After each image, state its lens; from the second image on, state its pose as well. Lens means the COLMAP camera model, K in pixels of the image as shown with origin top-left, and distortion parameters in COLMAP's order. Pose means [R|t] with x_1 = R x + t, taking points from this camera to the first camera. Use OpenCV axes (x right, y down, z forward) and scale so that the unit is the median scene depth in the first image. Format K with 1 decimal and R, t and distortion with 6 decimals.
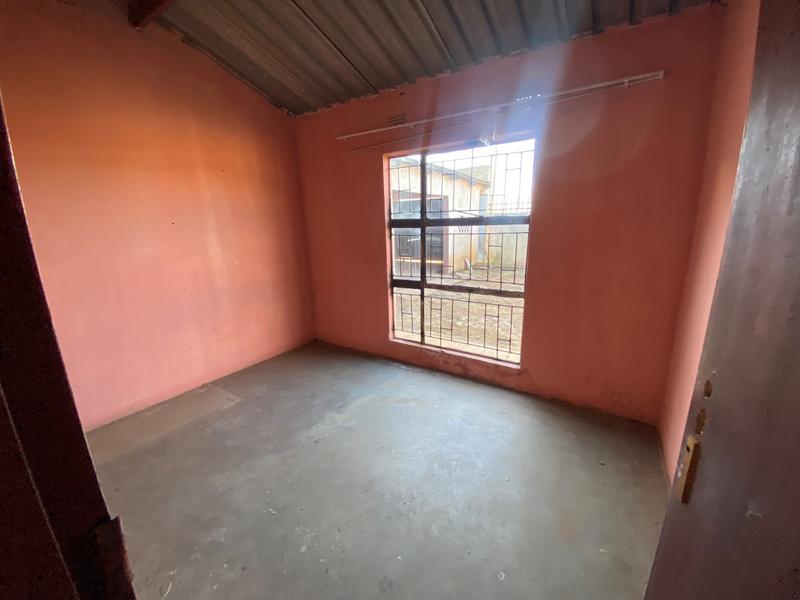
lens RADIAL K [[319.3, 0, 400.0], [0, 319.3, 300.0], [0, 0, 1]] dist [0.022616, -0.023301]
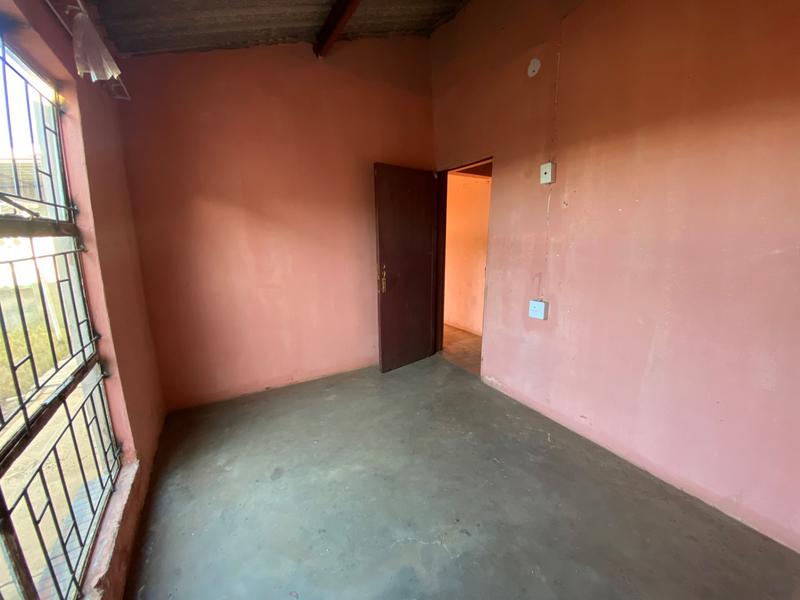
lens RADIAL K [[319.3, 0, 400.0], [0, 319.3, 300.0], [0, 0, 1]] dist [0.022616, -0.023301]
pose [[-0.889635, -0.066423, 0.451816, -0.466335], [0.127983, 0.913455, 0.386291, -0.339681], [-0.438372, 0.401483, -0.804140, 1.522131]]
